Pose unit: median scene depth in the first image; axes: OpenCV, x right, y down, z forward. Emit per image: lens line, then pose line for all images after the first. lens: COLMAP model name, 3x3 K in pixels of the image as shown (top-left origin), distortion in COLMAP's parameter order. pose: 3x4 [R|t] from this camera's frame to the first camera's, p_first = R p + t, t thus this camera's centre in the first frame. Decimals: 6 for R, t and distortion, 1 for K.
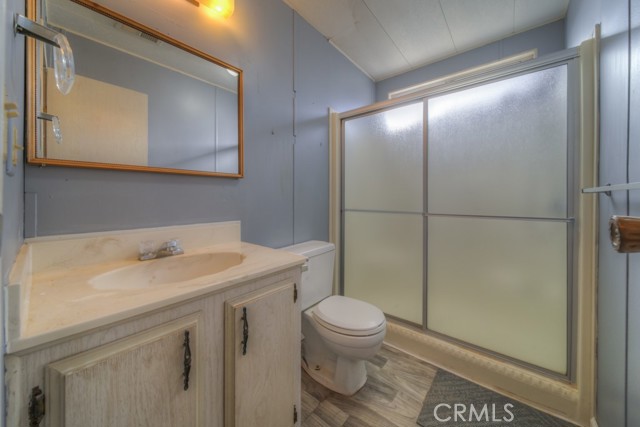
lens RADIAL K [[228.2, 0, 318.3], [0, 228.2, 209.0], [0, 0, 1]] dist [-0.001393, -0.000100]
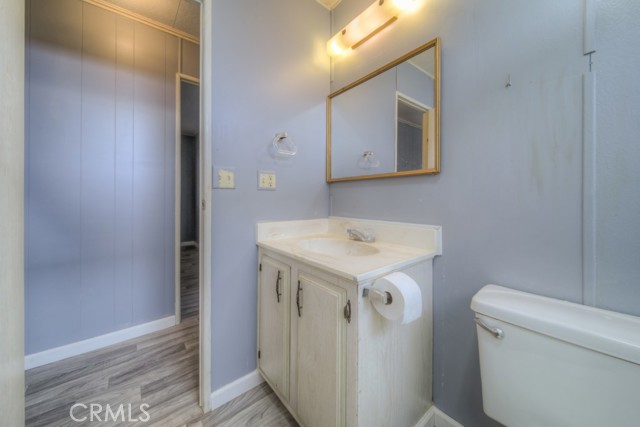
lens RADIAL K [[234.6, 0, 319.5], [0, 234.6, 195.0], [0, 0, 1]] dist [0.001092, 0.000038]
pose [[-0.197797, -0.007780, -0.980212, 0.916592], [-0.042962, 0.999076, 0.000740, -0.065195], [0.979301, 0.042258, -0.197949, 1.265242]]
